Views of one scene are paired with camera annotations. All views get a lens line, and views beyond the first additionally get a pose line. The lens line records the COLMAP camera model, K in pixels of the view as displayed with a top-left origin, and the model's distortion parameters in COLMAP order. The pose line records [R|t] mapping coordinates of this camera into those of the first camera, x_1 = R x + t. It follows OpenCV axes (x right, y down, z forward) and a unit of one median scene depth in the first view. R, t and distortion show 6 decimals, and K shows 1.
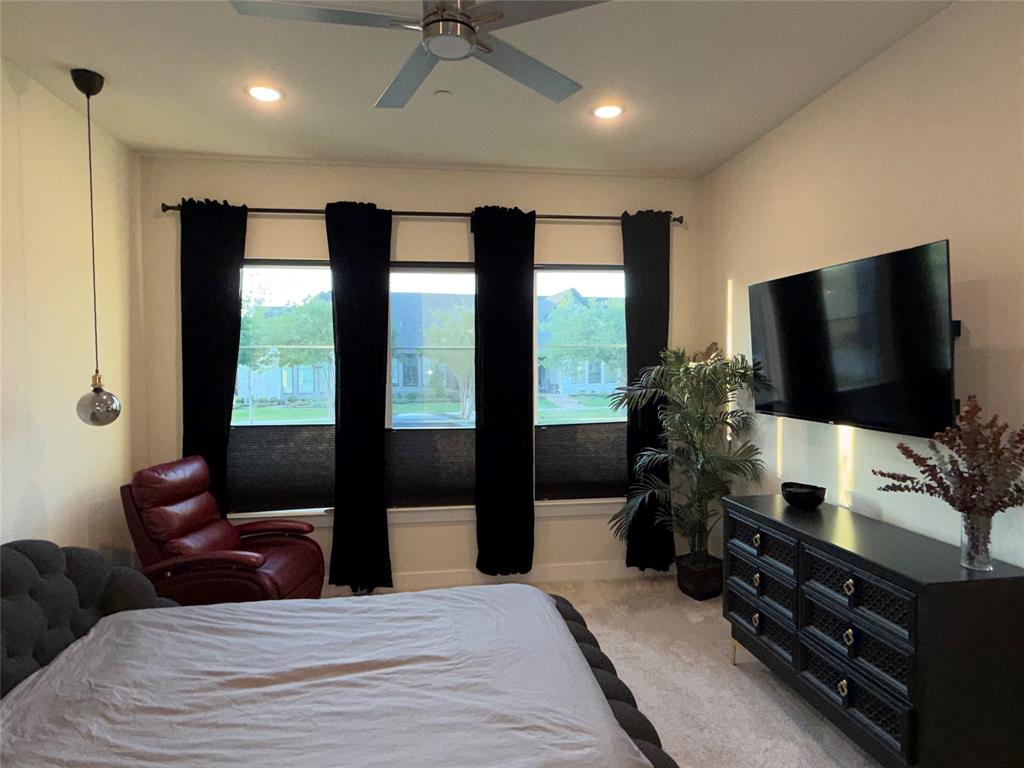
lens RADIAL K [[593.8, 0, 514.5], [0, 593.8, 388.5], [0, 0, 1]] dist [0.003012, -0.000099]
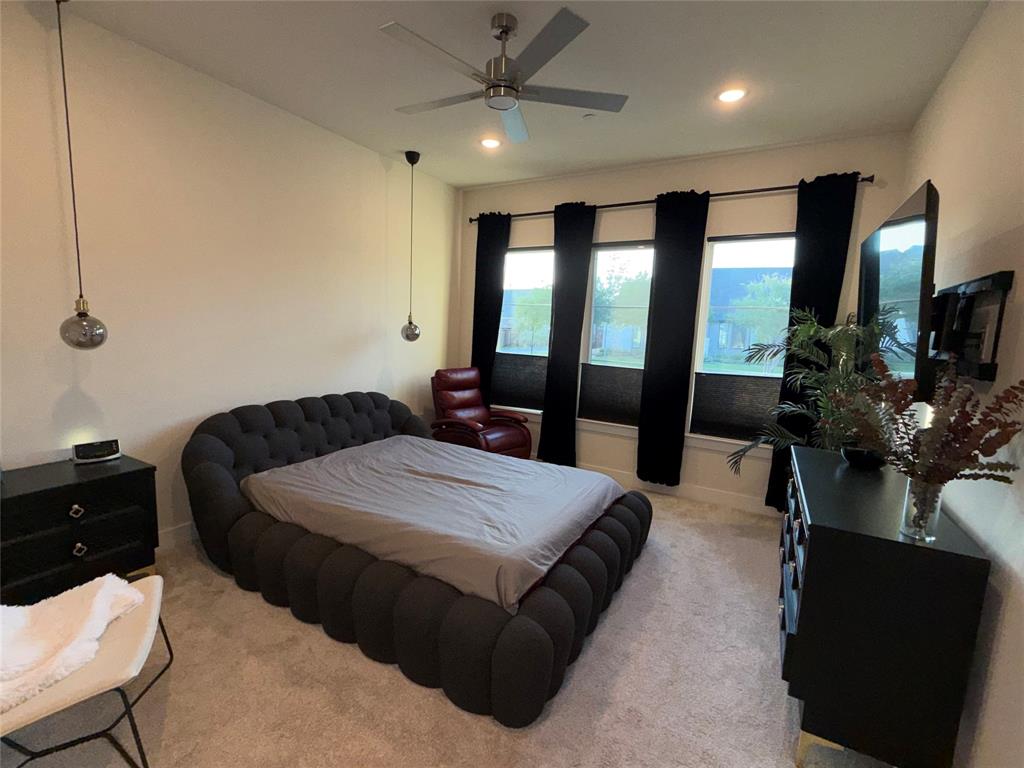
lens RADIAL K [[461.7, 0, 505.0], [0, 461.7, 388.9], [0, 0, 1]] dist [0.002020, 0.000244]
pose [[0.774440, 0.126880, -0.619794, 0.371361], [-0.069728, 0.990833, 0.115710, 0.014706], [0.628794, -0.046394, 0.776187, 0.012279]]
